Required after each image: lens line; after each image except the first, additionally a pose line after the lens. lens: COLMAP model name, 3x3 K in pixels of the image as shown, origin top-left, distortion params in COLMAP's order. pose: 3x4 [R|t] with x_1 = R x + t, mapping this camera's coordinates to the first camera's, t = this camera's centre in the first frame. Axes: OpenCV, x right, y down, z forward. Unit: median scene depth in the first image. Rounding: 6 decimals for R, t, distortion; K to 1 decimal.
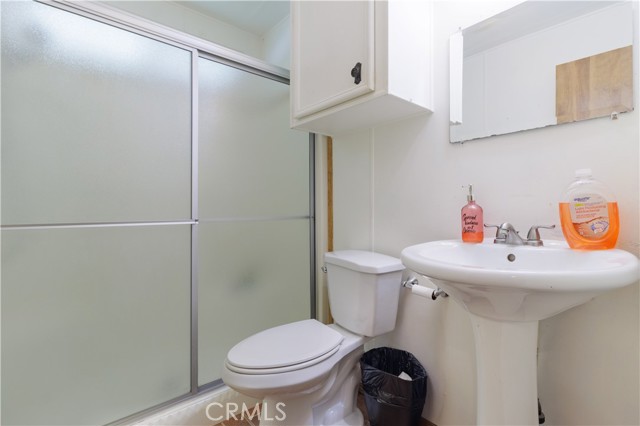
lens RADIAL K [[293.4, 0, 319.1], [0, 293.4, 206.0], [0, 0, 1]] dist [0.000557, 0.000375]
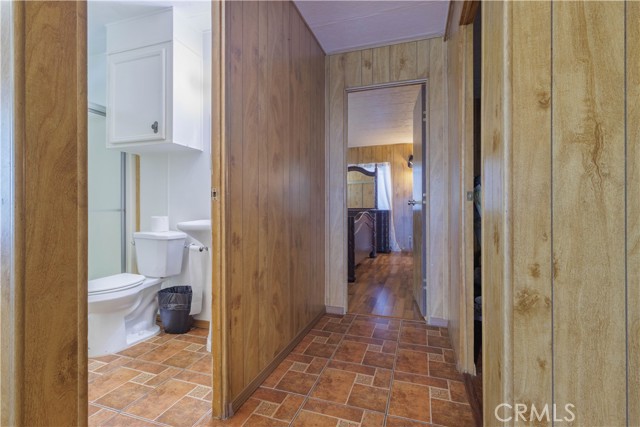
lens RADIAL K [[293.4, 0, 319.1], [0, 293.4, 206.5], [0, 0, 1]] dist [0.000557, 0.000375]
pose [[0.836581, 0.005166, 0.547819, -0.010138], [-0.002176, 0.999979, -0.006108, 0.035175], [-0.547839, 0.003918, 0.836574, -0.908374]]
